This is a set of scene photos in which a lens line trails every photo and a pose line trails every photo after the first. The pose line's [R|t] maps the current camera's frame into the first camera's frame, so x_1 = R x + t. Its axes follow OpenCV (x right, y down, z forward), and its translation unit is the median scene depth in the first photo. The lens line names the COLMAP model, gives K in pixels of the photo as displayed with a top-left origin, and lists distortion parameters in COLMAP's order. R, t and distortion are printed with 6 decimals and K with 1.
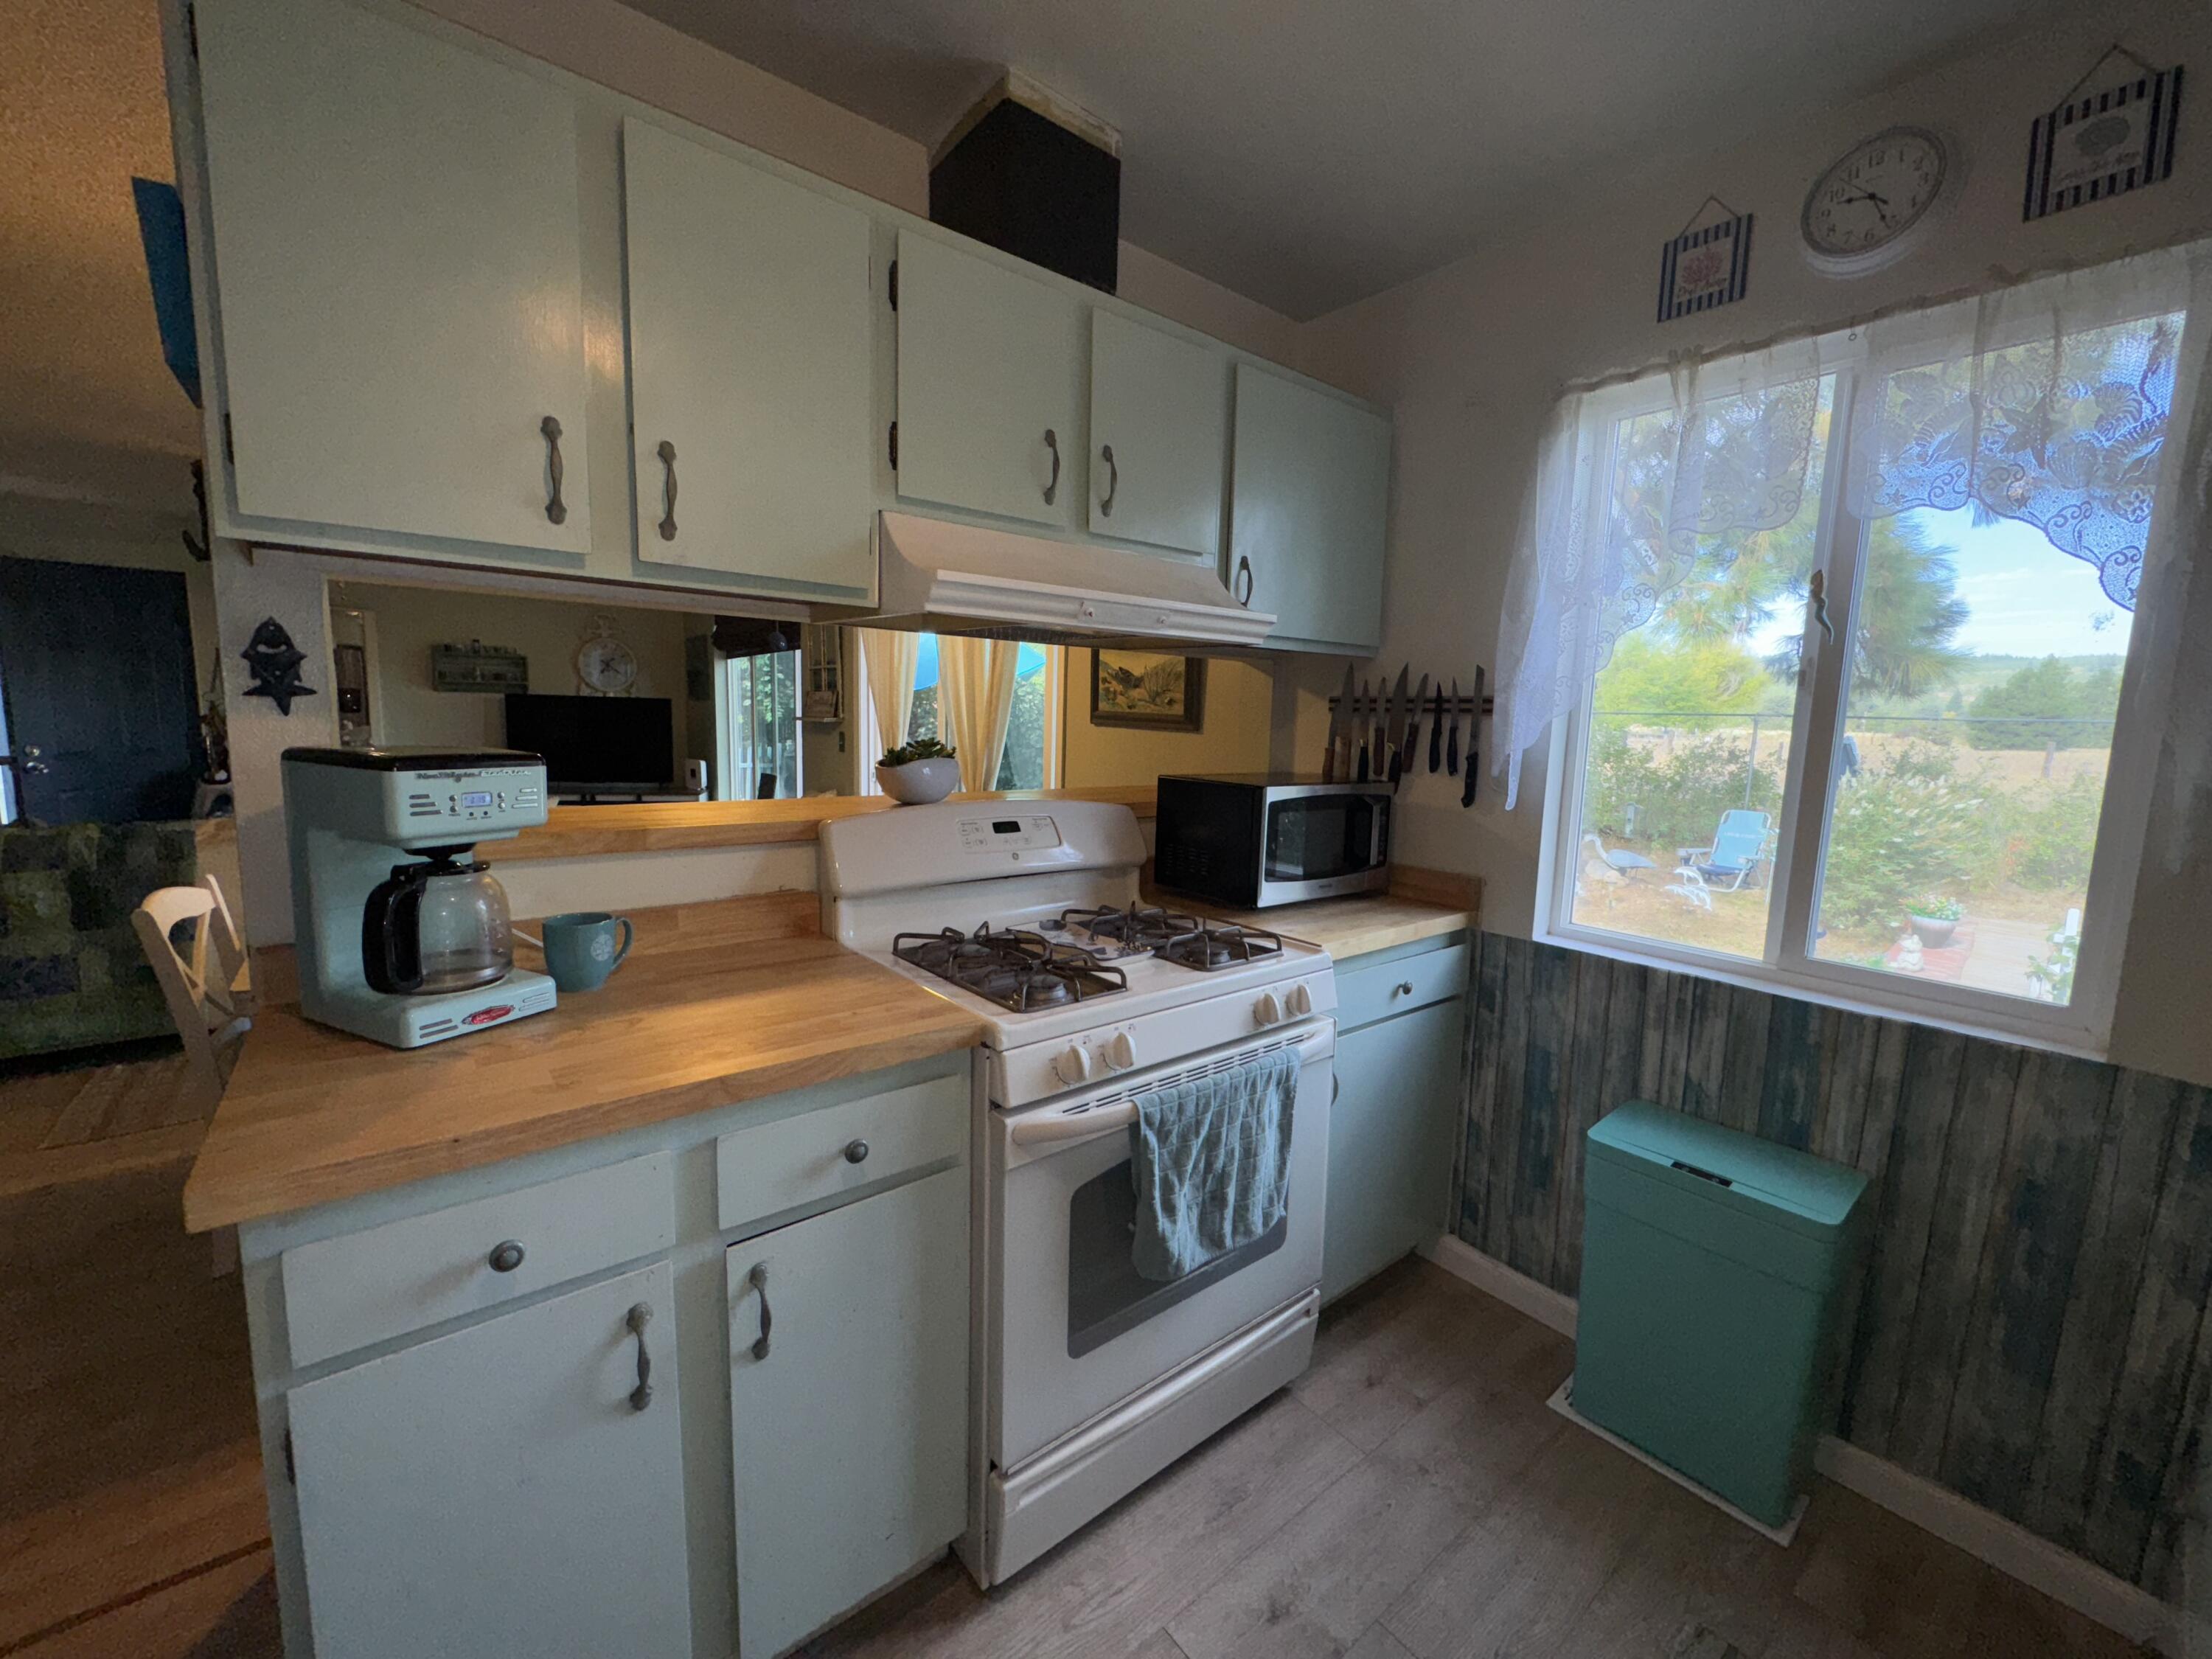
lens RADIAL K [[883.1, 0, 1102.3], [0, 883.1, 824.8], [0, 0, 1]] dist [-0.002599, 0.000078]
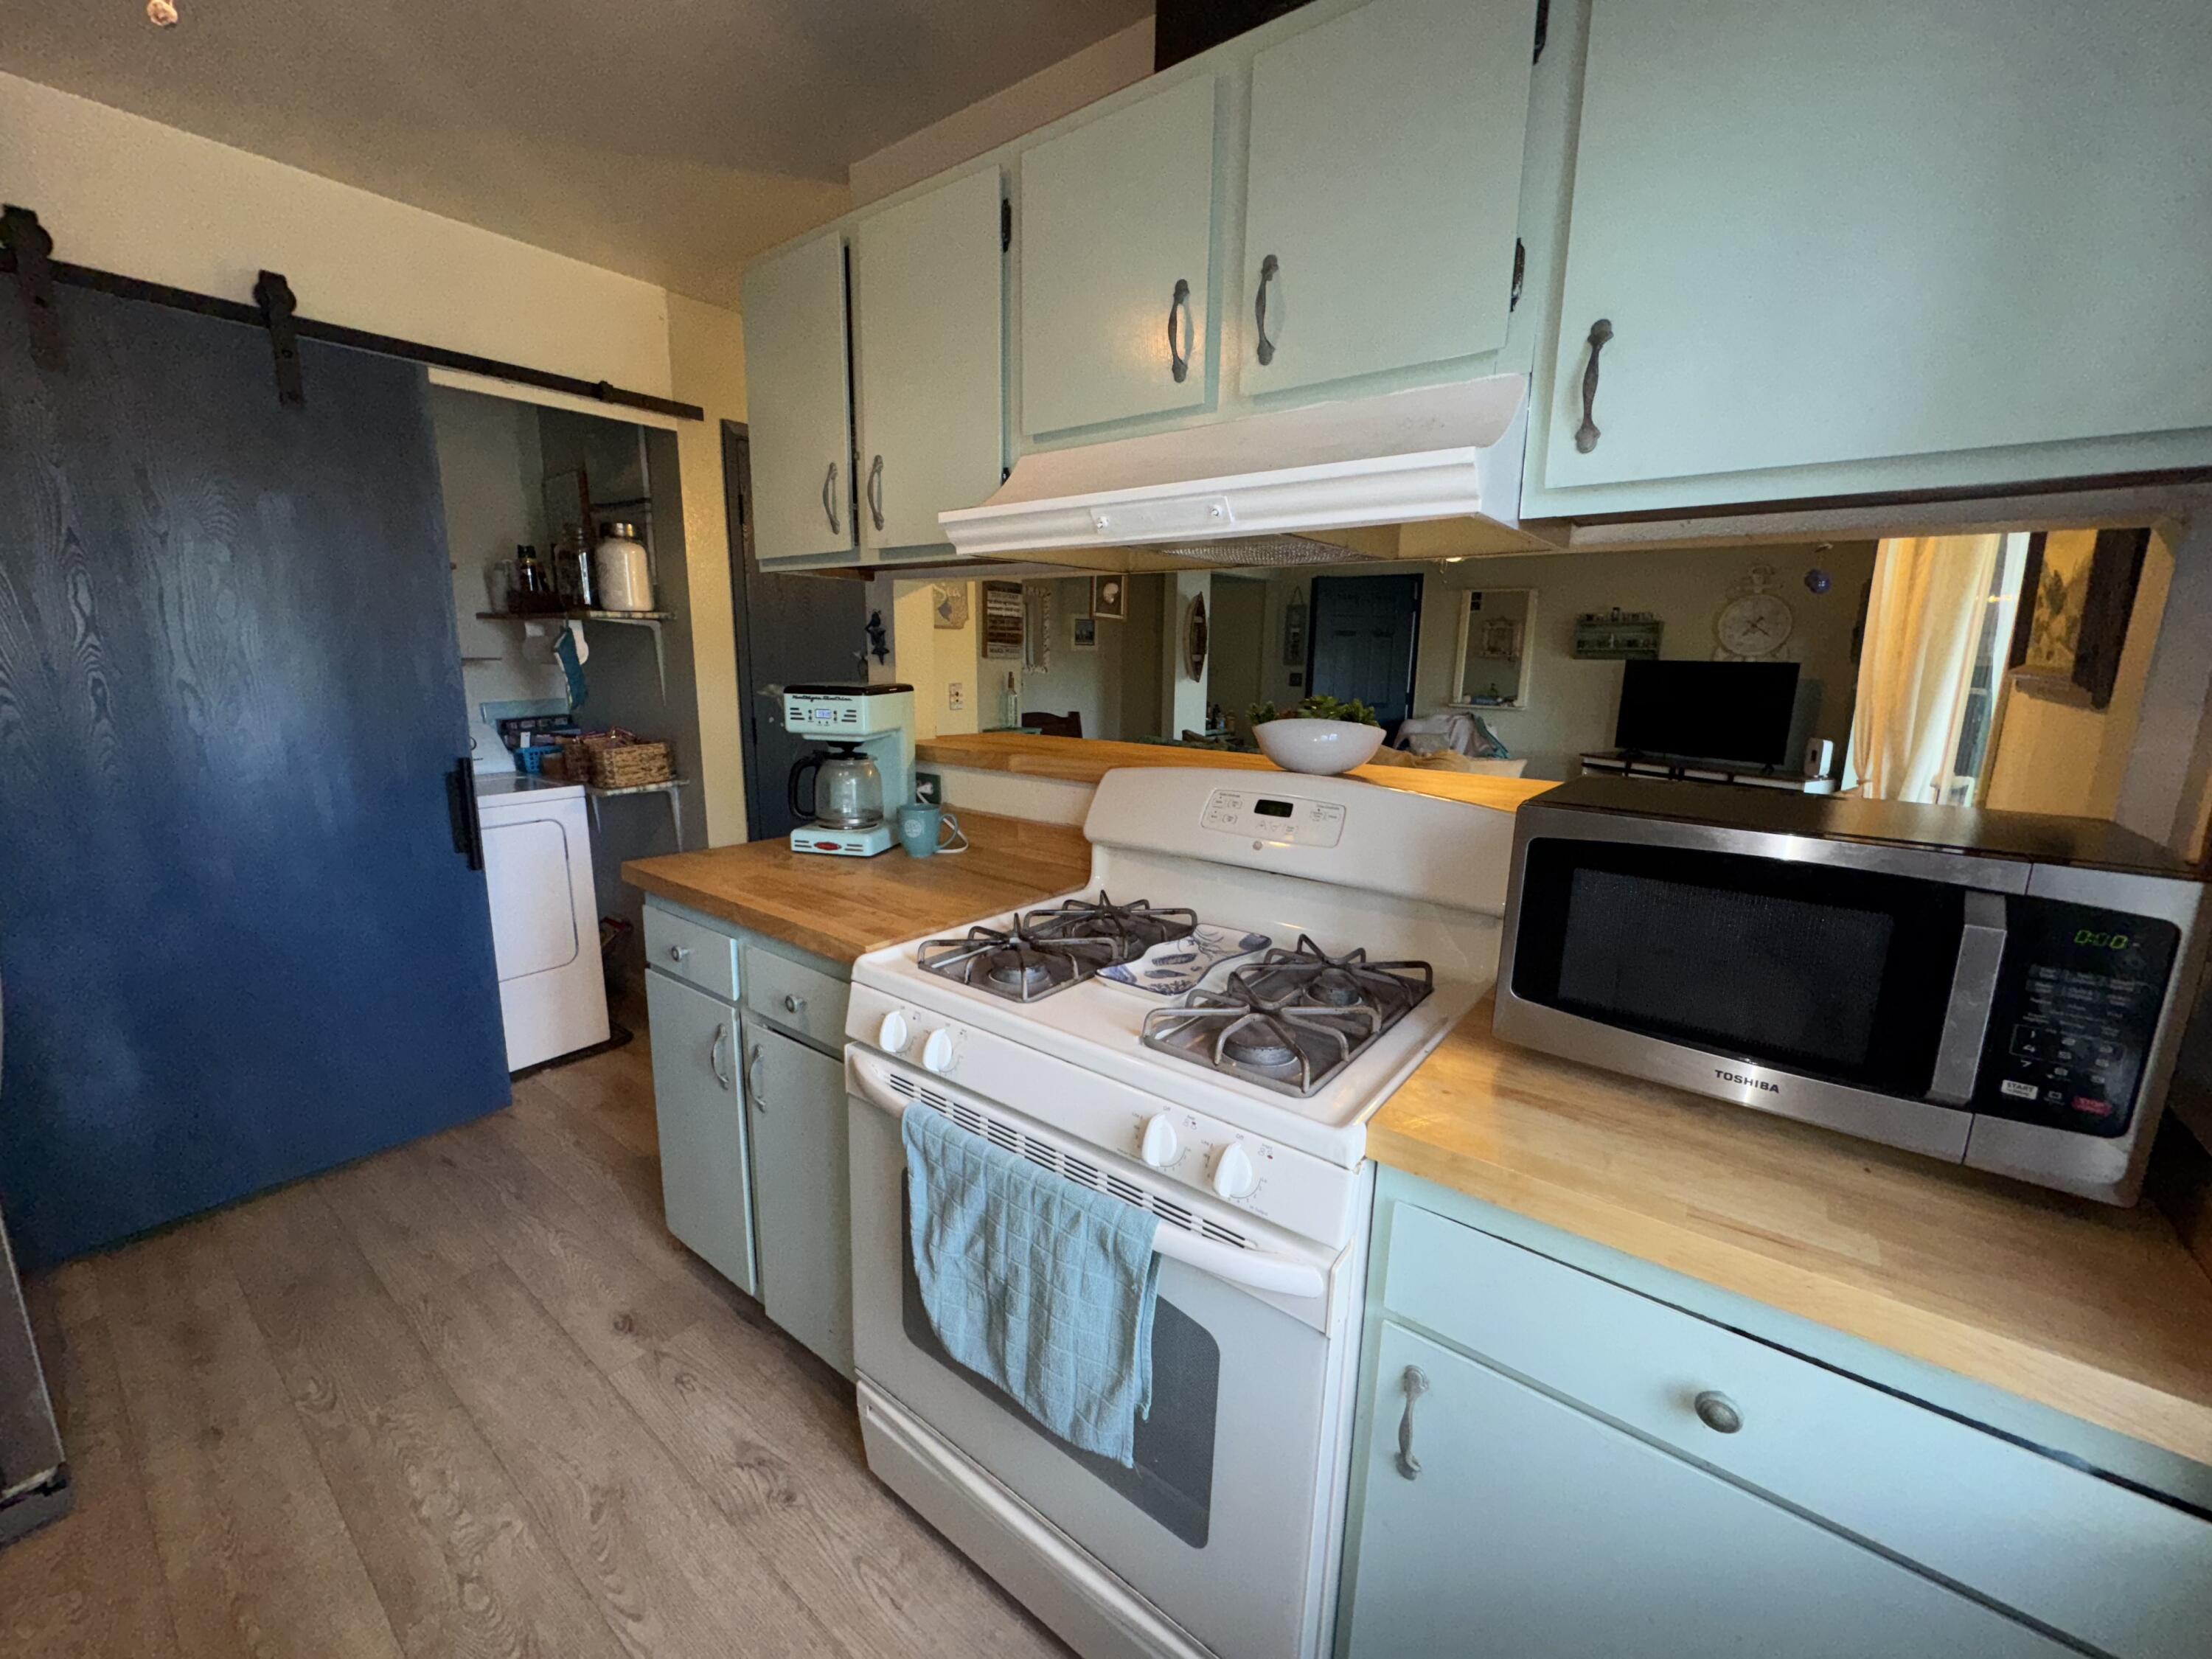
lens RADIAL K [[883.1, 0, 1103.5], [0, 883.1, 828.1], [0, 0, 1]] dist [-0.002599, 0.000078]
pose [[0.233045, 0.164217, -0.958500, 0.542056], [-0.131292, 0.981928, 0.136309, -0.059609], [0.963562, 0.094078, 0.250393, 0.590379]]
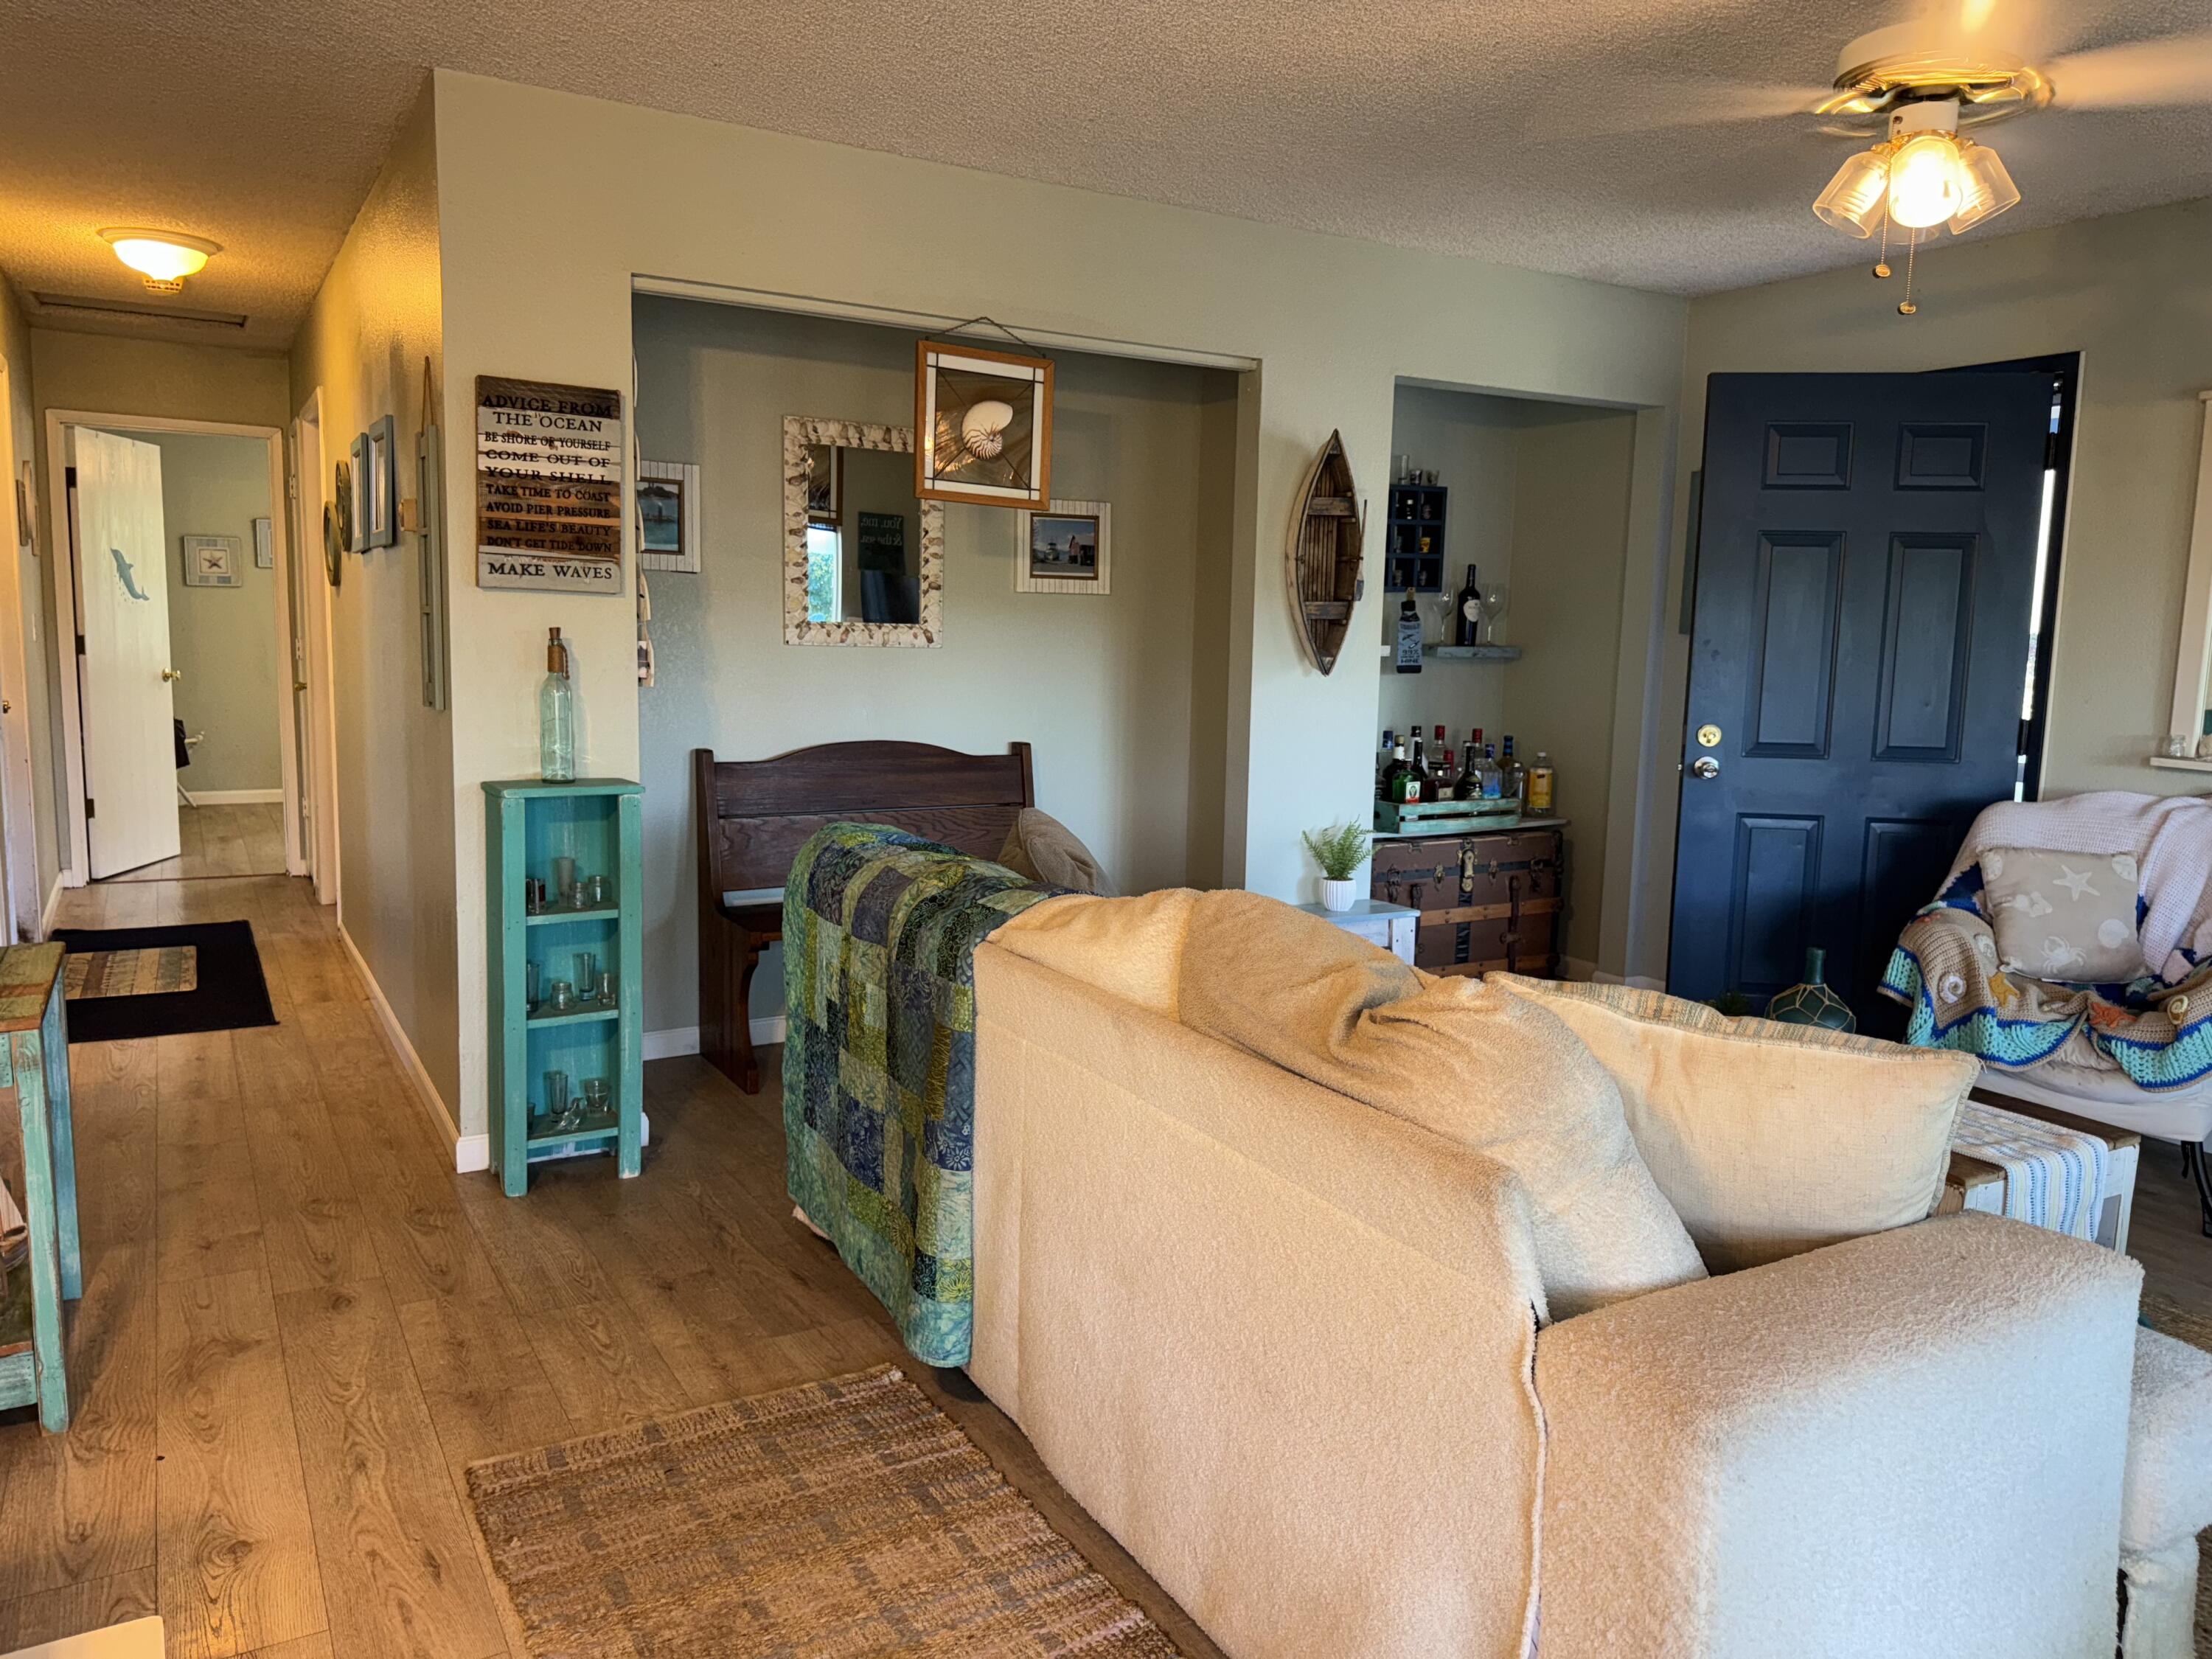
lens RADIAL K [[1558.9, 0, 1110.1], [0, 1558.9, 827.1], [0, 0, 1]] dist [0.056633, -0.067727]
pose [[-0.143108, 0.096529, -0.984988, -0.489270], [-0.151819, 0.981312, 0.118227, -0.200257], [0.977993, 0.166460, -0.125779, 1.761725]]
